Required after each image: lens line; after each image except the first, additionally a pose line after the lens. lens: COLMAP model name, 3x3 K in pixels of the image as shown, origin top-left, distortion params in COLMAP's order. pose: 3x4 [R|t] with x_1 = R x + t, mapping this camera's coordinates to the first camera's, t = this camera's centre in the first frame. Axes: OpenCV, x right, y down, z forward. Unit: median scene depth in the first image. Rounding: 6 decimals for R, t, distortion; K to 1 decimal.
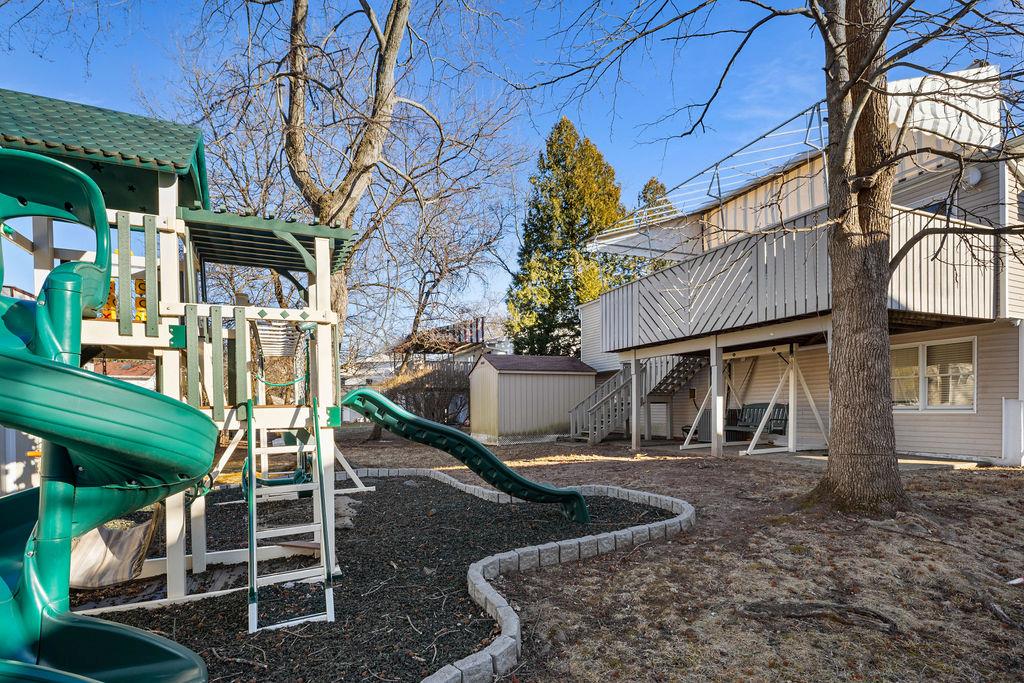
lens RADIAL K [[492.5, 0, 513.9], [0, 492.5, 385.5], [0, 0, 1]] dist [0.014654, 0.000135]
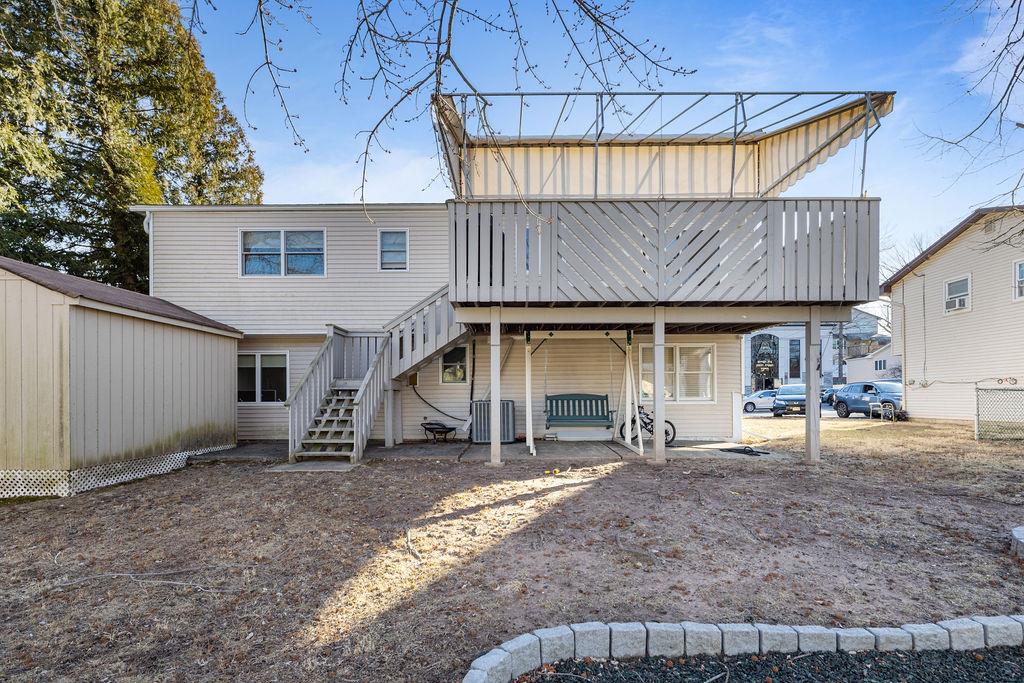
lens RADIAL K [[492.5, 0, 513.9], [0, 492.5, 385.5], [0, 0, 1]] dist [0.014654, 0.000135]
pose [[0.411745, 0.030492, 0.910789, -0.334823], [-0.045243, 0.998892, -0.012989, 0.037224], [-0.910175, -0.035859, 0.412668, 0.734626]]
